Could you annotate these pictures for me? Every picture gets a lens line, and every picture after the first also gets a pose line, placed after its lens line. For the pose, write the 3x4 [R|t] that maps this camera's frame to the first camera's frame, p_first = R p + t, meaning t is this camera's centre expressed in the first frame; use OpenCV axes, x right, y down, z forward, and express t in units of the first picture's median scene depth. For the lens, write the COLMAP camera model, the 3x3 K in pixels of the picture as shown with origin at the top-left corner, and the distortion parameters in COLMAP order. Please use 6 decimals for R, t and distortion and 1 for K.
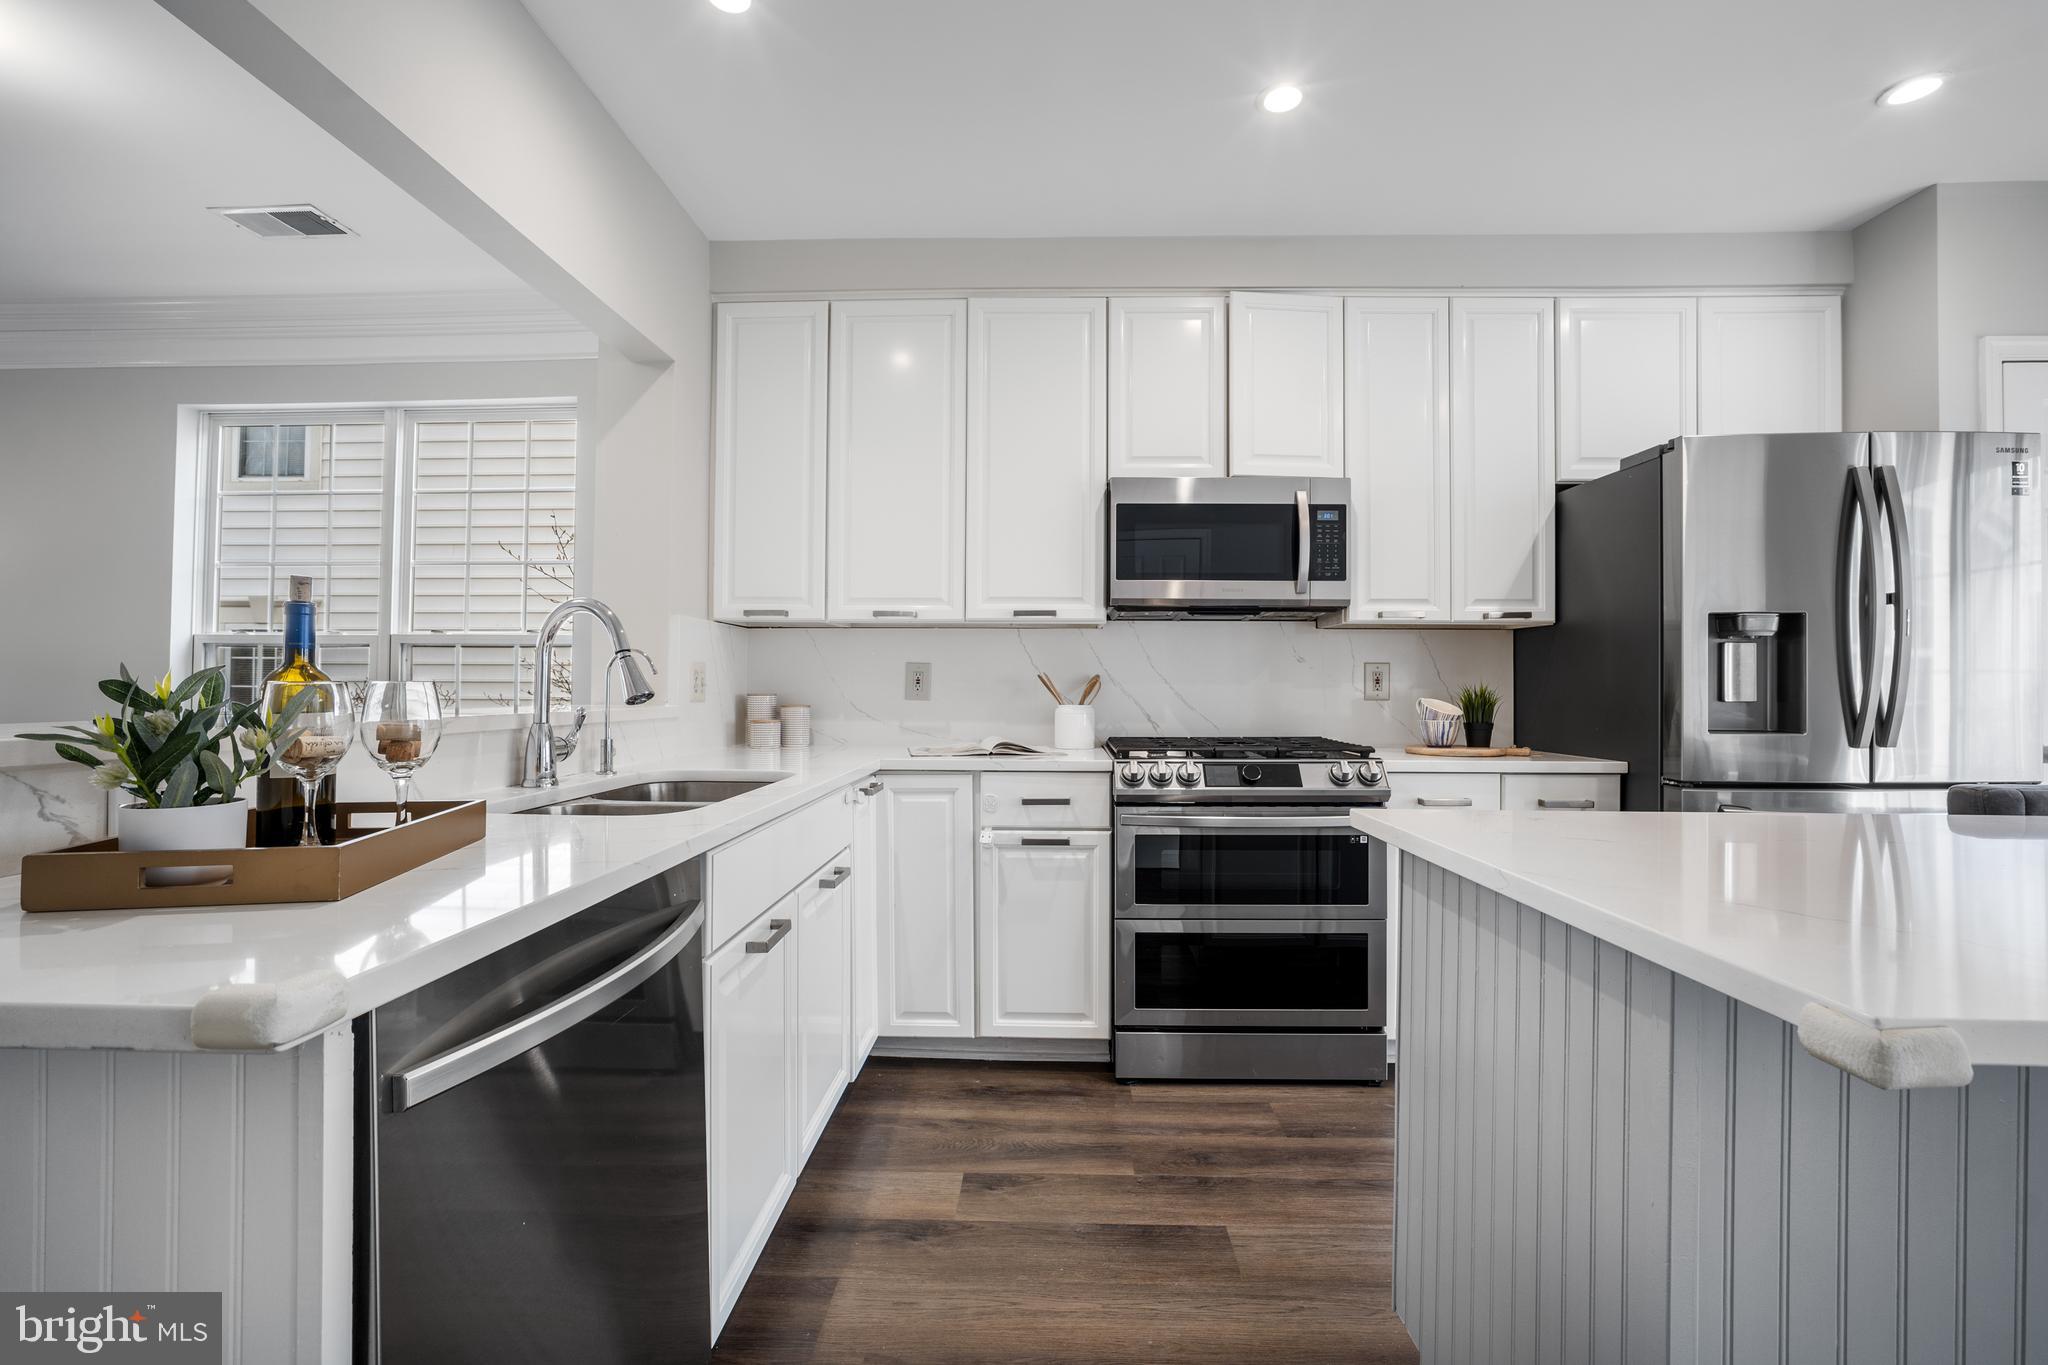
lens RADIAL K [[868.5, 0, 1027.3], [0, 868.5, 672.6], [0, 0, 1]] dist [-0.039384, 0.016580]
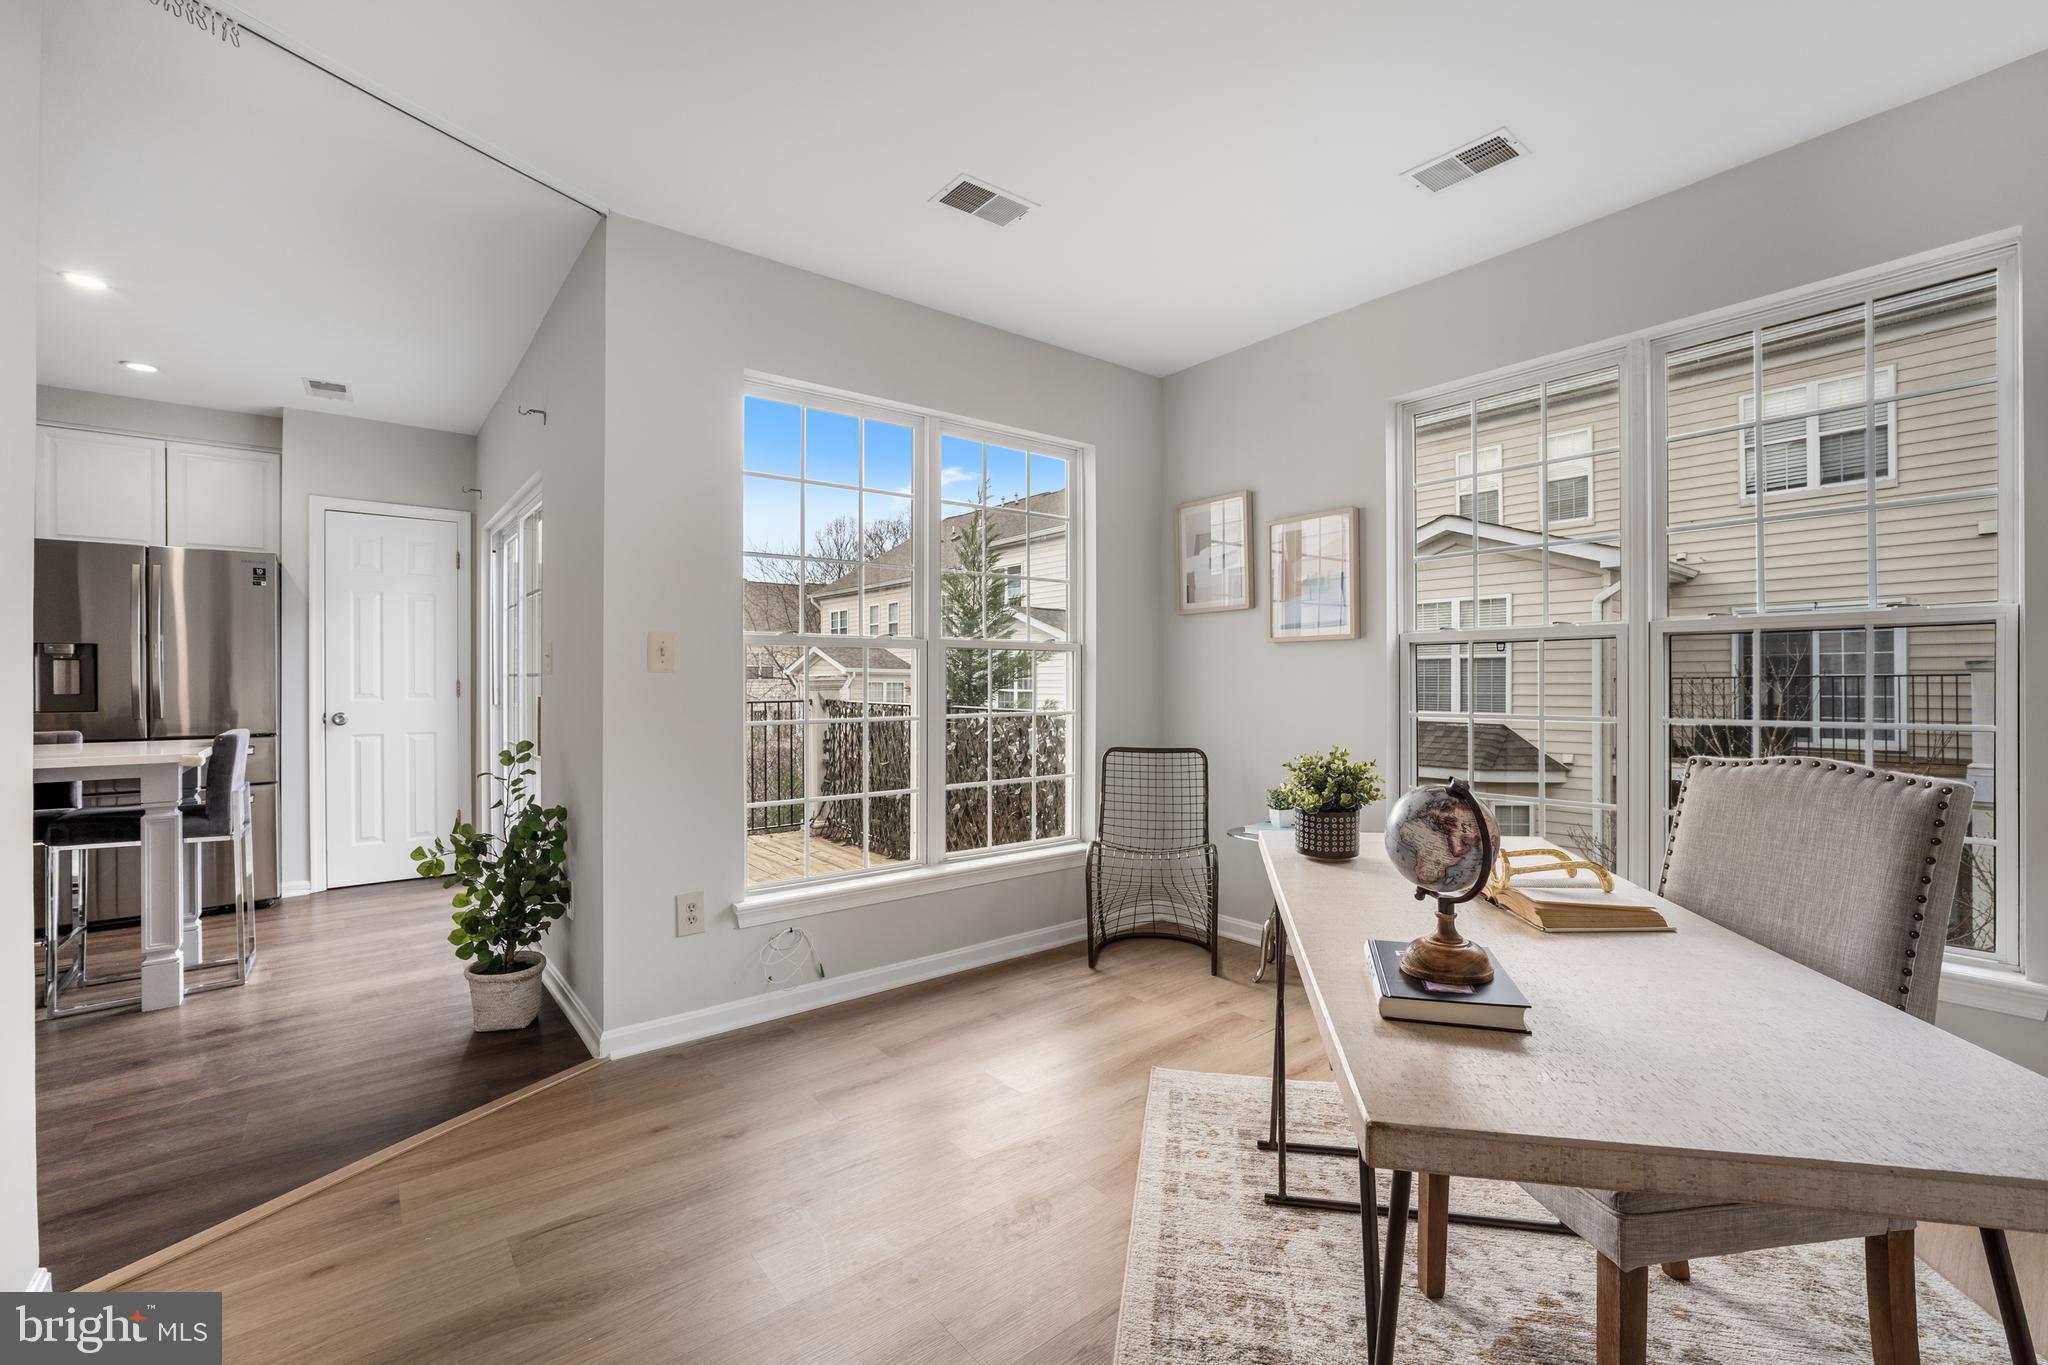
lens RADIAL K [[868.5, 0, 1027.3], [0, 868.5, 672.6], [0, 0, 1]] dist [-0.039384, 0.016580]
pose [[0.759695, 0.000891, 0.650279, 1.091075], [-0.006923, 0.999953, 0.006718, -0.031973], [-0.650243, -0.009606, 0.759666, -1.412588]]
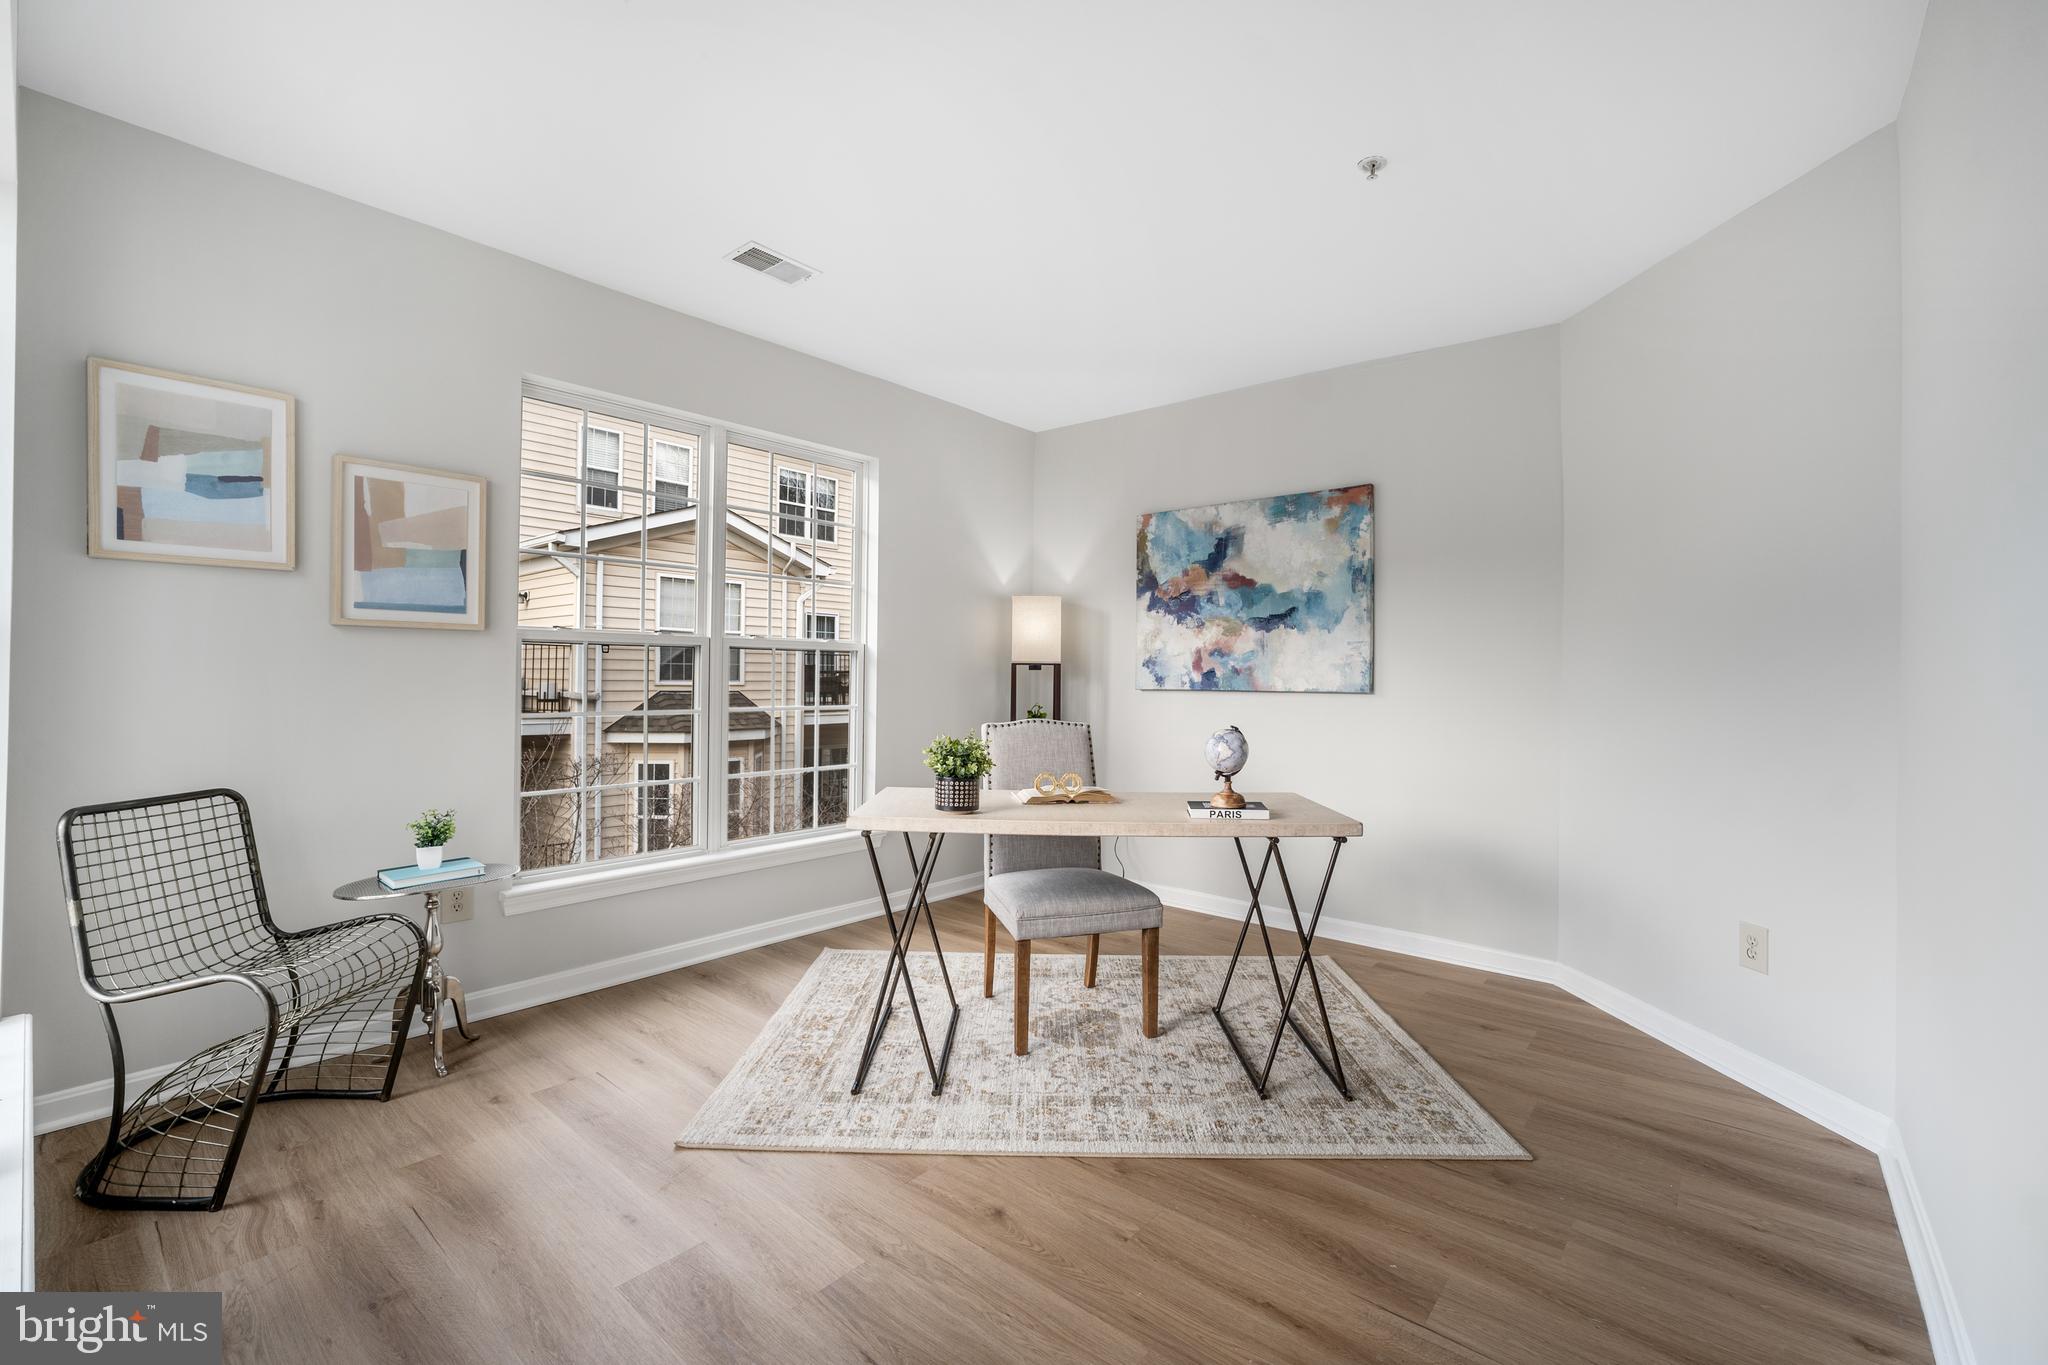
lens RADIAL K [[868.5, 0, 1027.3], [0, 868.5, 672.6], [0, 0, 1]] dist [-0.039384, 0.016580]
pose [[-0.783415, -0.004293, 0.621485, 1.066754], [-0.022552, 0.999514, -0.021524, -0.015569], [-0.621090, -0.030878, -0.783131, -0.284221]]
